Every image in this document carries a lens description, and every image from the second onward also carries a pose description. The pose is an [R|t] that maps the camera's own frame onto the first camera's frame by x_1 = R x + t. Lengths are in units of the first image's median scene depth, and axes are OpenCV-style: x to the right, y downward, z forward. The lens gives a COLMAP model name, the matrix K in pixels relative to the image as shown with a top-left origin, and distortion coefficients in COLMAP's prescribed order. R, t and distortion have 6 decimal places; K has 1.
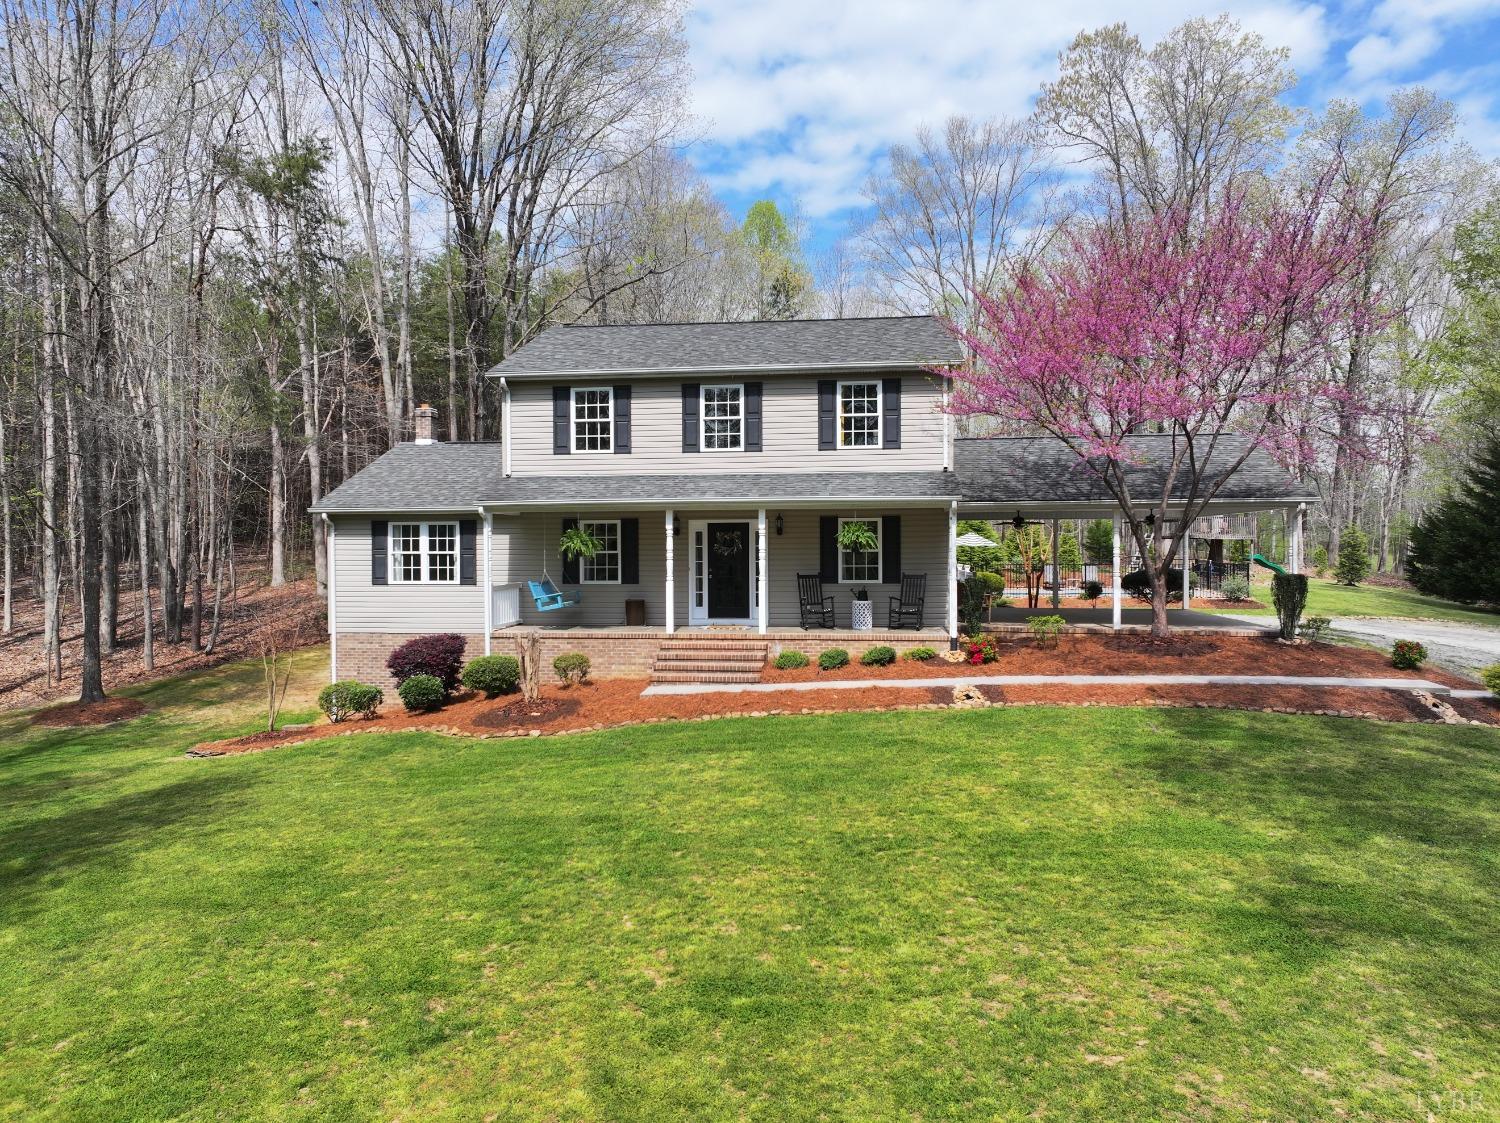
lens RADIAL K [[1061.7, 0, 750.0], [0, 1061.7, 561.5], [0, 0, 1]] dist [0.007408, 0.001008]
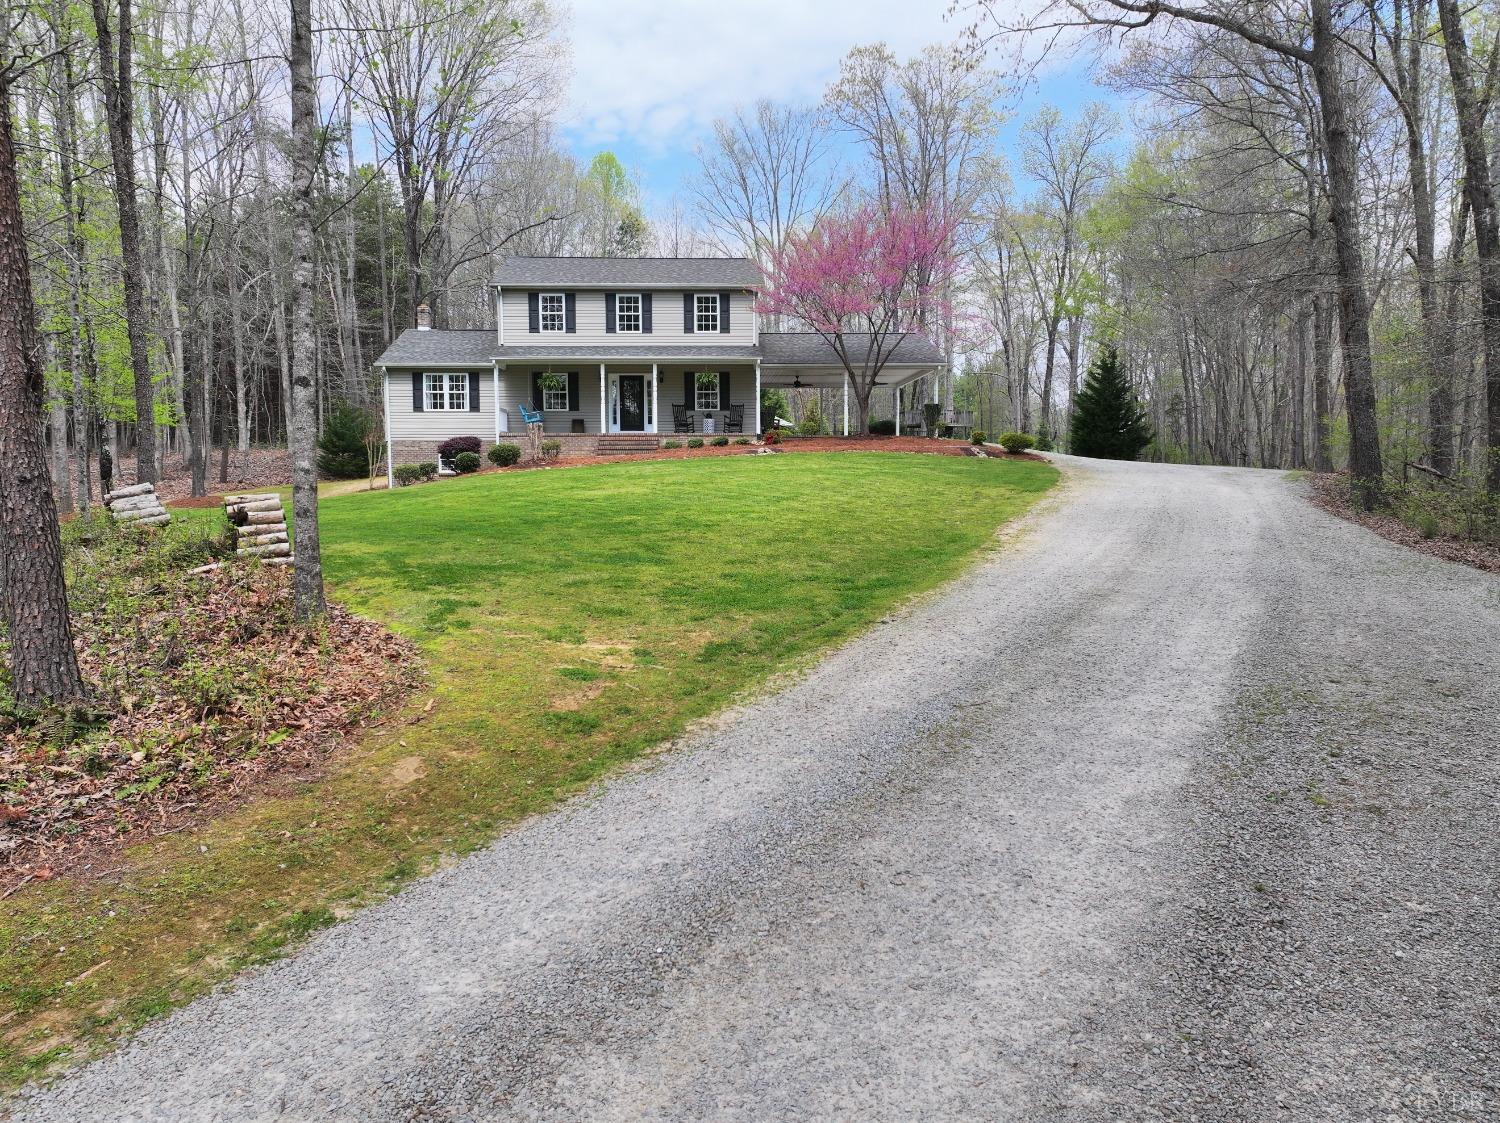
lens RADIAL K [[1061.7, 0, 750.0], [0, 1061.7, 561.5], [0, 0, 1]] dist [0.007408, 0.001008]
pose [[0.985019, -0.012821, 0.171971, -0.135822], [0.002944, 0.998338, 0.057563, 0.172629], [-0.172423, -0.056194, 0.983419, -0.779865]]
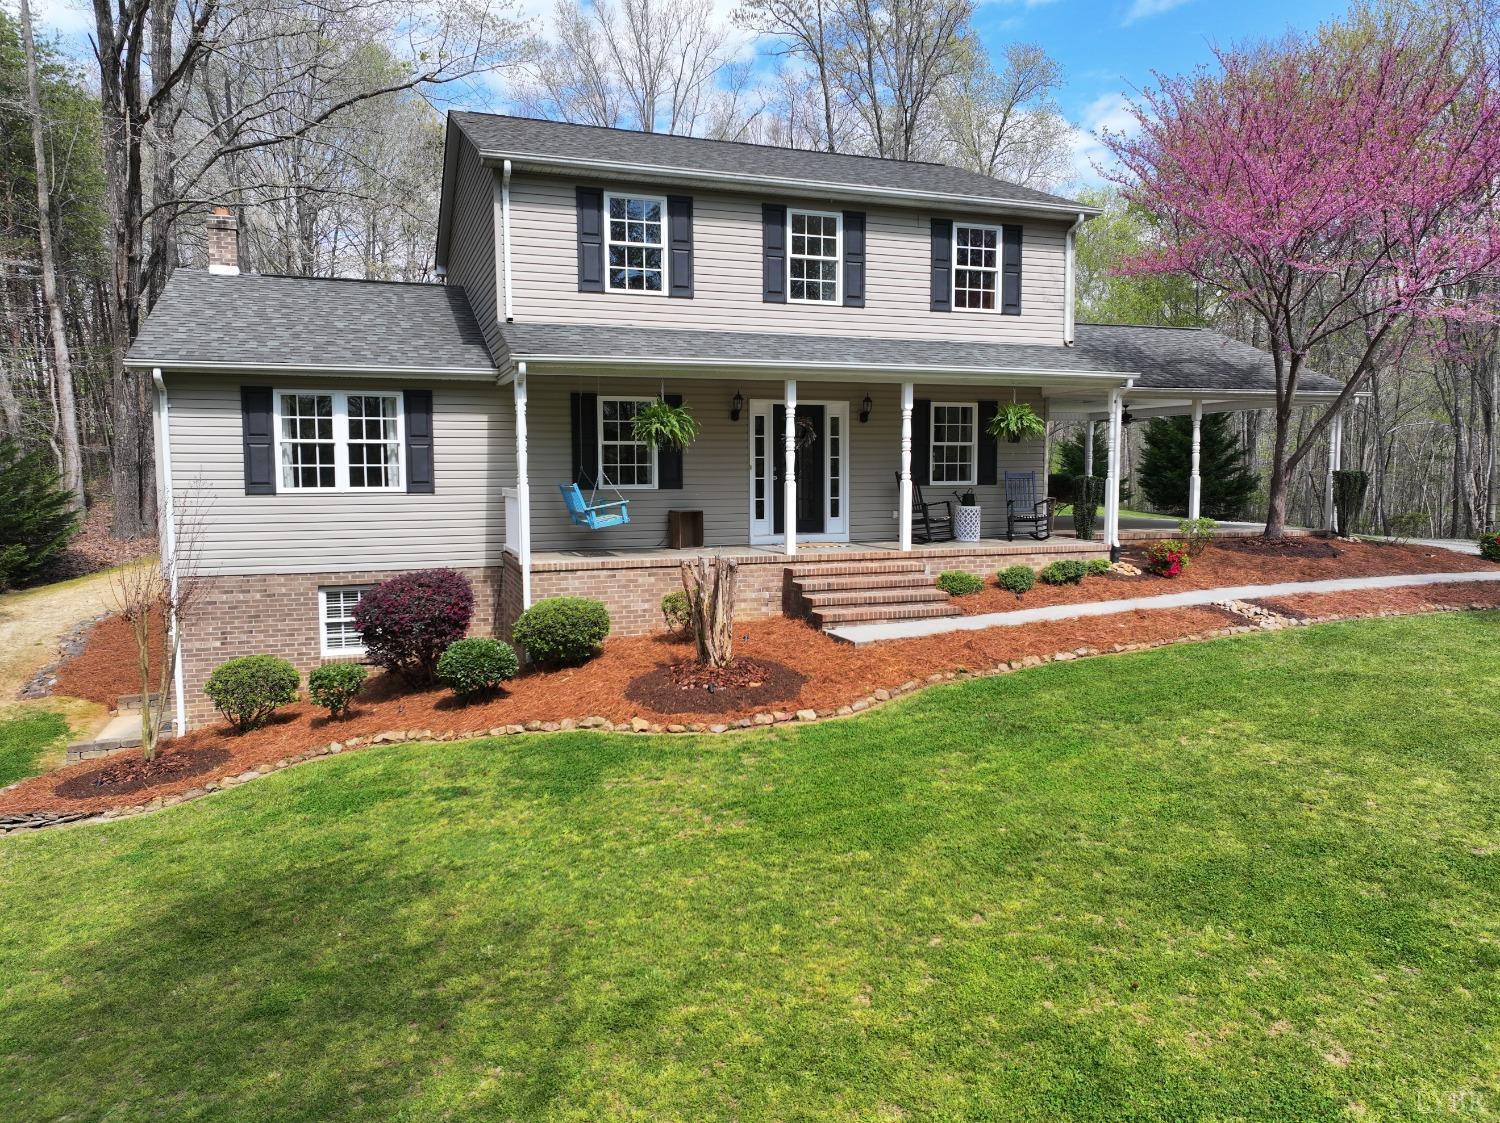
lens RADIAL K [[1061.7, 0, 750.0], [0, 1061.7, 561.5], [0, 0, 1]] dist [0.007408, 0.001008]
pose [[0.888913, -0.038868, 0.456424, -0.404017], [0.006853, 0.997411, 0.071590, 0.019956], [-0.458025, -0.060509, 0.886878, 0.361661]]
